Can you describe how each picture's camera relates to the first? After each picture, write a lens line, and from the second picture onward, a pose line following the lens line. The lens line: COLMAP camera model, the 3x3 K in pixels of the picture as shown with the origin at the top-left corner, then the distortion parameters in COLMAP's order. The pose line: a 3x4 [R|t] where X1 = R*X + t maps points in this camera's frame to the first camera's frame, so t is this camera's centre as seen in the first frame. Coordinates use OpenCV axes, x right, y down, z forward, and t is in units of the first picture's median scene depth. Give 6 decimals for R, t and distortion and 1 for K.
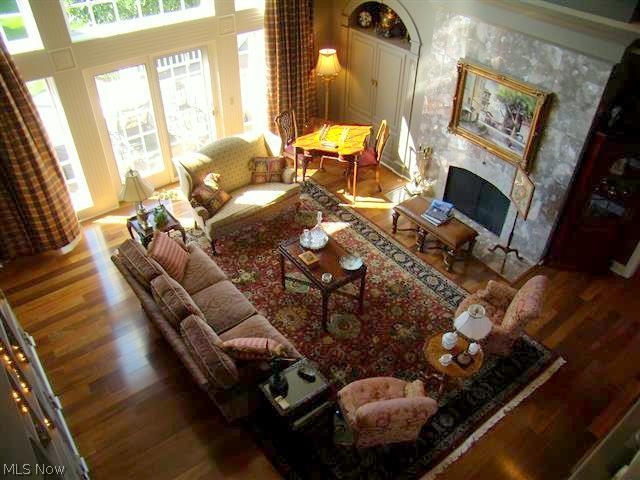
lens RADIAL K [[508.9, 0, 316.7], [0, 508.9, 240.8], [0, 0, 1]] dist [-0.170457, 0.166613]
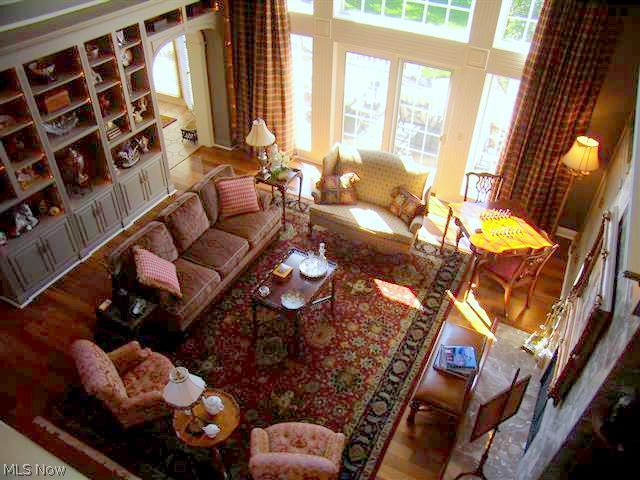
lens RADIAL K [[508.9, 0, 316.7], [0, 508.9, 240.8], [0, 0, 1]] dist [-0.170457, 0.166613]
pose [[0.430911, 0.572533, -0.697511, 0.542449], [-0.594396, 0.761667, 0.257985, -0.246263], [0.678976, 0.303429, 0.668522, 0.299381]]
